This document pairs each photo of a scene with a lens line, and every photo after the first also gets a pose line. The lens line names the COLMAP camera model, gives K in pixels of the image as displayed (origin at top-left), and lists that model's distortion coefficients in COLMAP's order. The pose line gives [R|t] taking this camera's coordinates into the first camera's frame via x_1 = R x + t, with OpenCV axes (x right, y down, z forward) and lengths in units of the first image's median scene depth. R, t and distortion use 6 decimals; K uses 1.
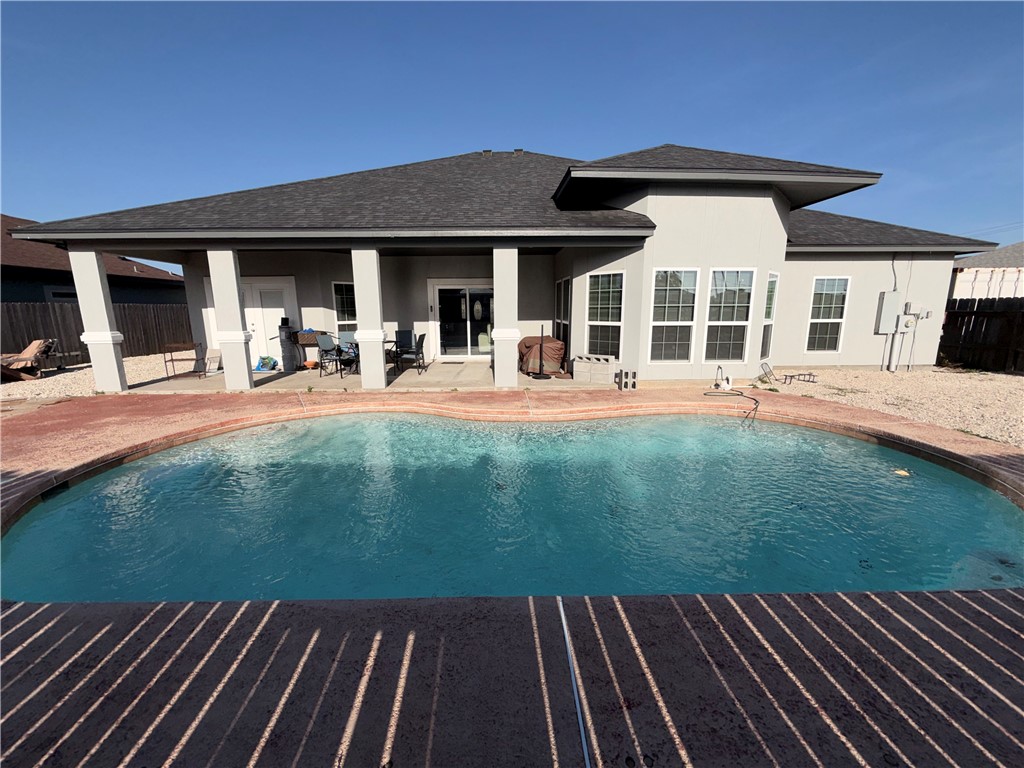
lens RADIAL K [[408.8, 0, 507.7], [0, 408.8, 386.4], [0, 0, 1]] dist [0.001056, -0.000844]
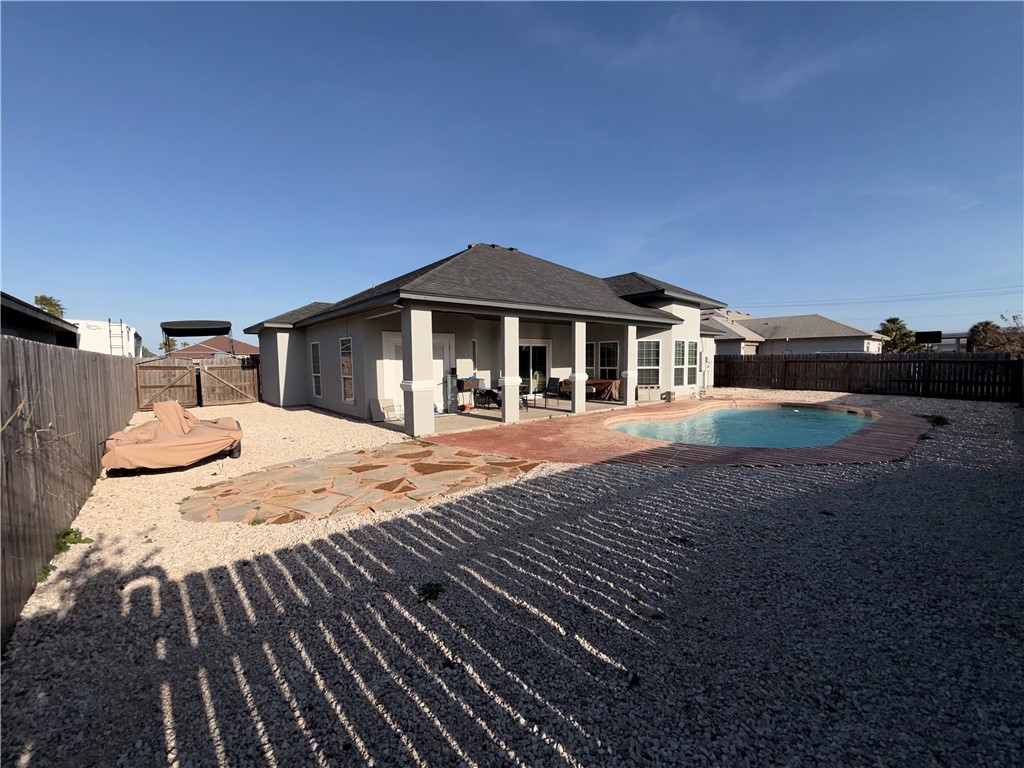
lens RADIAL K [[408.8, 0, 506.9], [0, 408.8, 384.5], [0, 0, 1]] dist [0.001056, -0.000844]
pose [[0.785369, -0.037017, 0.617920, -1.371783], [0.121448, 0.988025, -0.095171, 0.014667], [-0.606997, 0.149789, 0.780460, -0.015007]]
